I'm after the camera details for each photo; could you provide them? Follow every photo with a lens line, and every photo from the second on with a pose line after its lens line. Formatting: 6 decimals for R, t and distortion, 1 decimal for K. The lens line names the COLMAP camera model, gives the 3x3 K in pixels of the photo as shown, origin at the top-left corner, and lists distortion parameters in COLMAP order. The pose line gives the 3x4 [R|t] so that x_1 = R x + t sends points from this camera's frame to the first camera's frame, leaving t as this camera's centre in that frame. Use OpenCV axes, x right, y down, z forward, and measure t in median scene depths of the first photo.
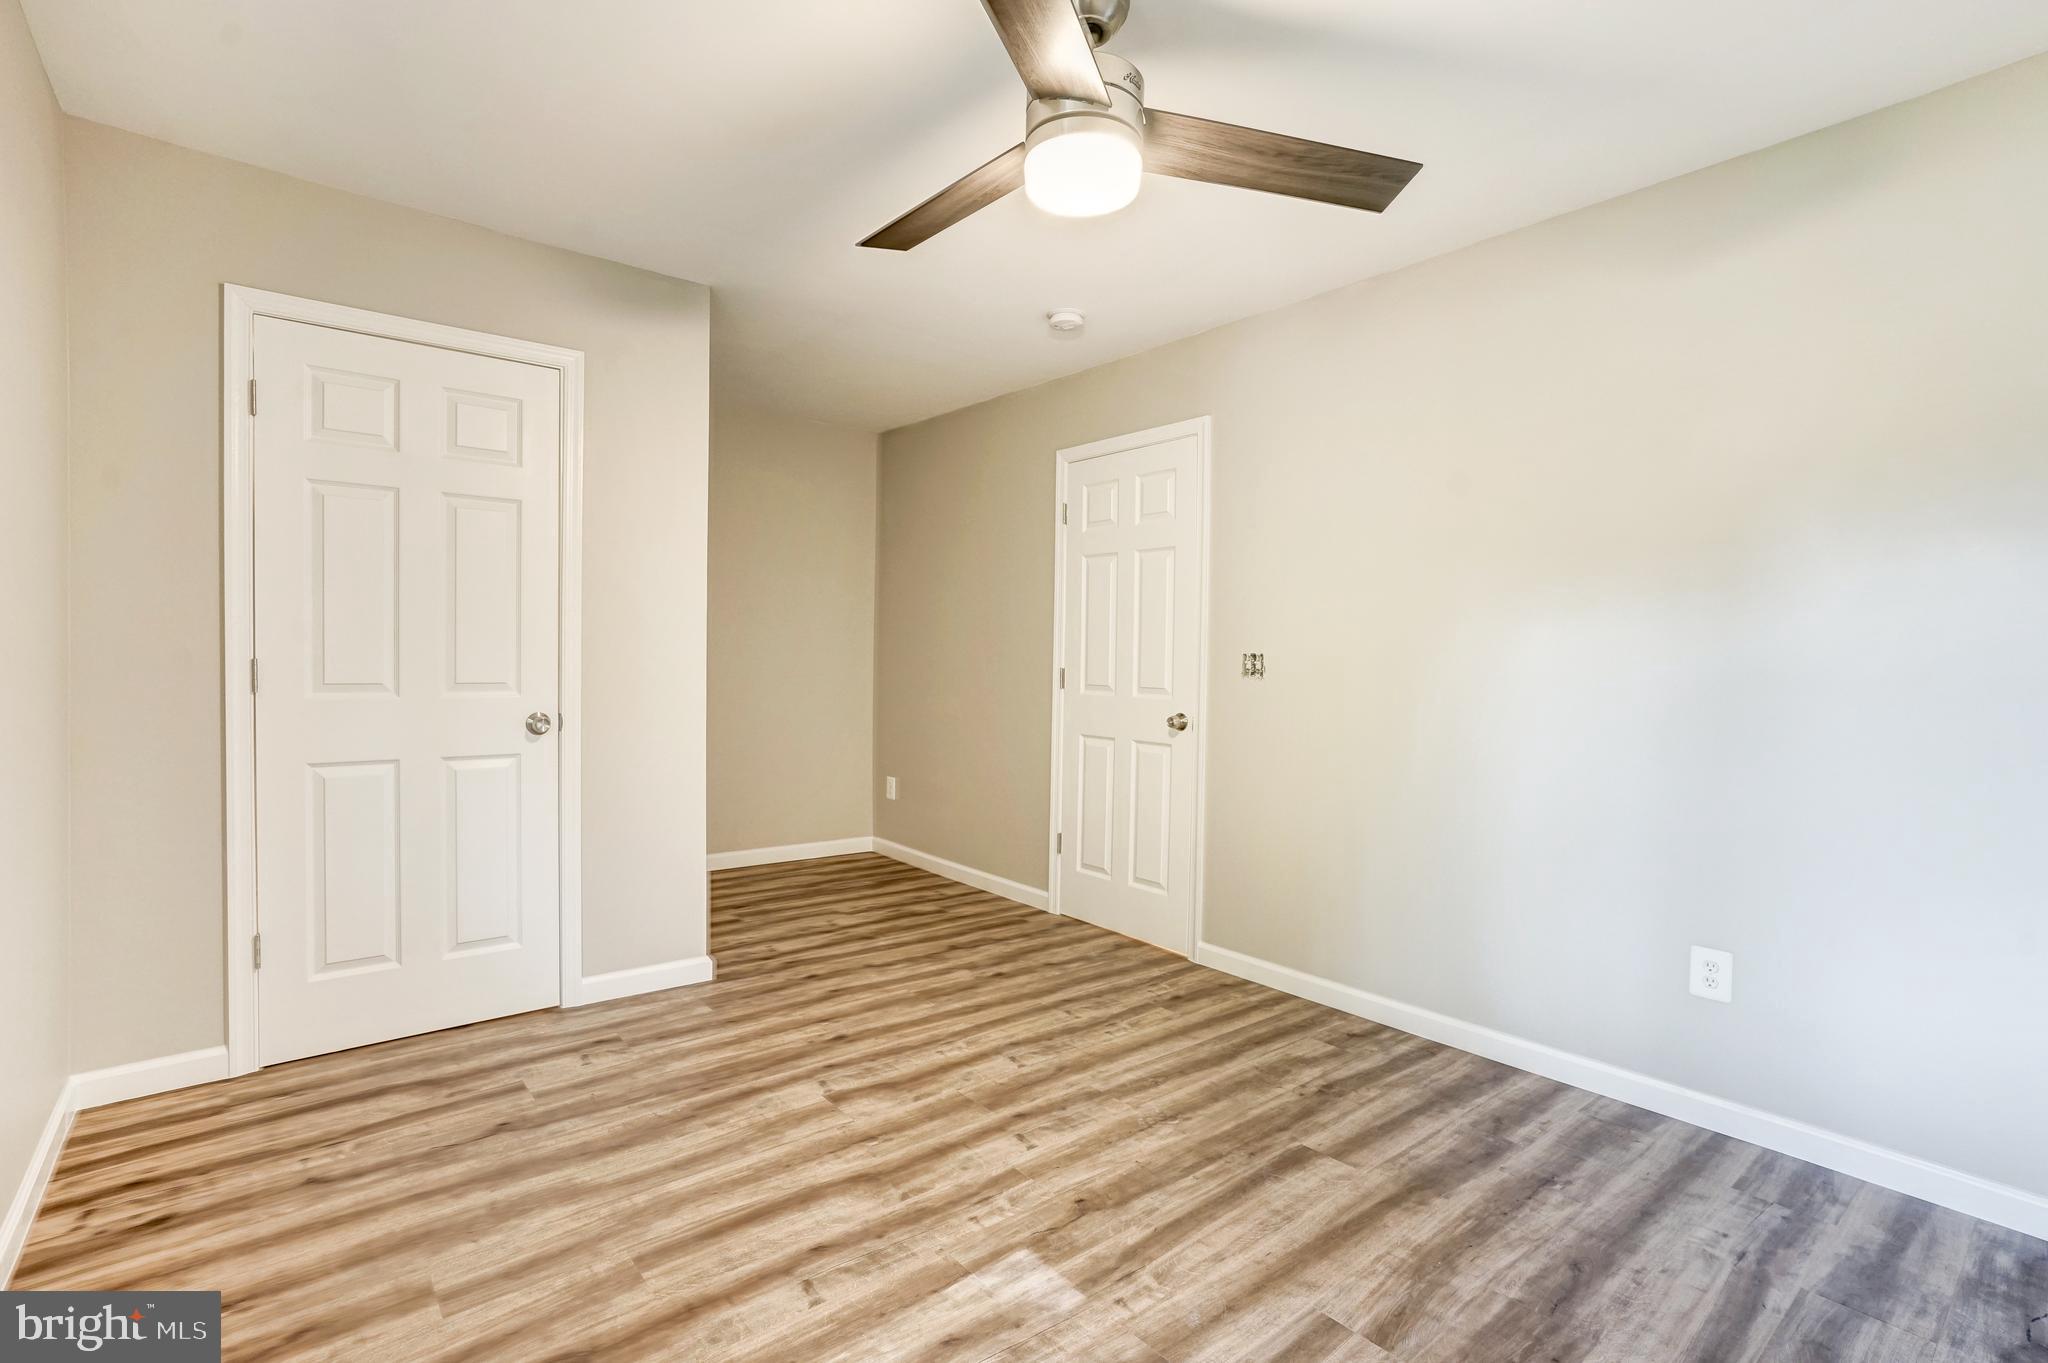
lens RADIAL K [[935.3, 0, 1024.0], [0, 935.3, 681.5], [0, 0, 1]] dist [-0.003277, 0.000678]
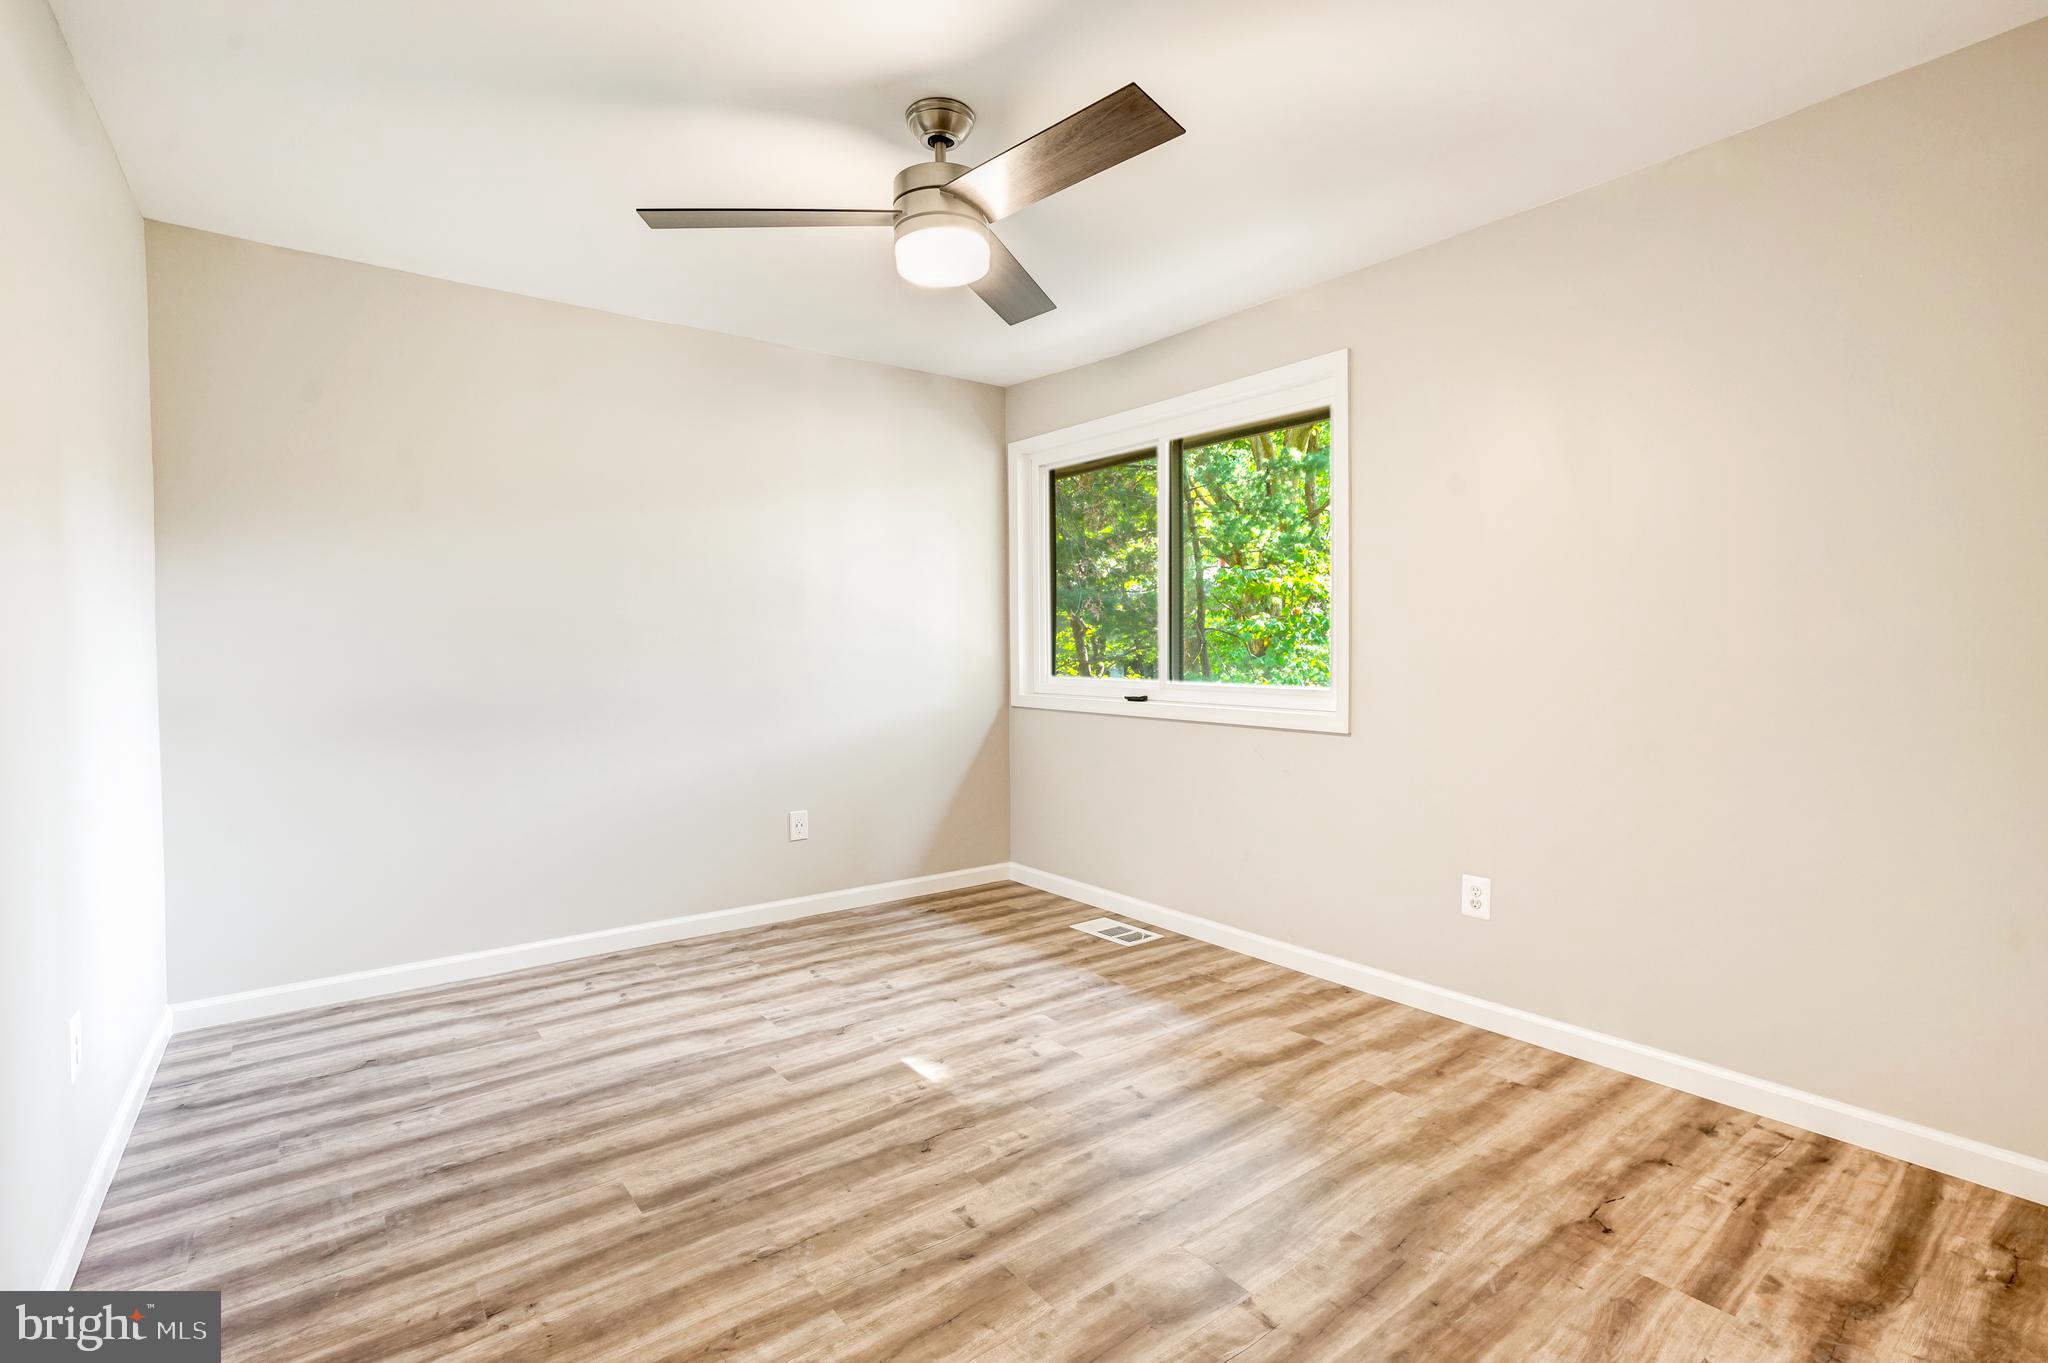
lens RADIAL K [[935.3, 0, 1024.0], [0, 935.3, 681.5], [0, 0, 1]] dist [-0.003277, 0.000678]
pose [[-0.999256, -0.013437, 0.036142, -0.082130], [-0.011231, 0.998102, 0.060544, -0.050049], [-0.036887, 0.060093, -0.997511, 1.963516]]
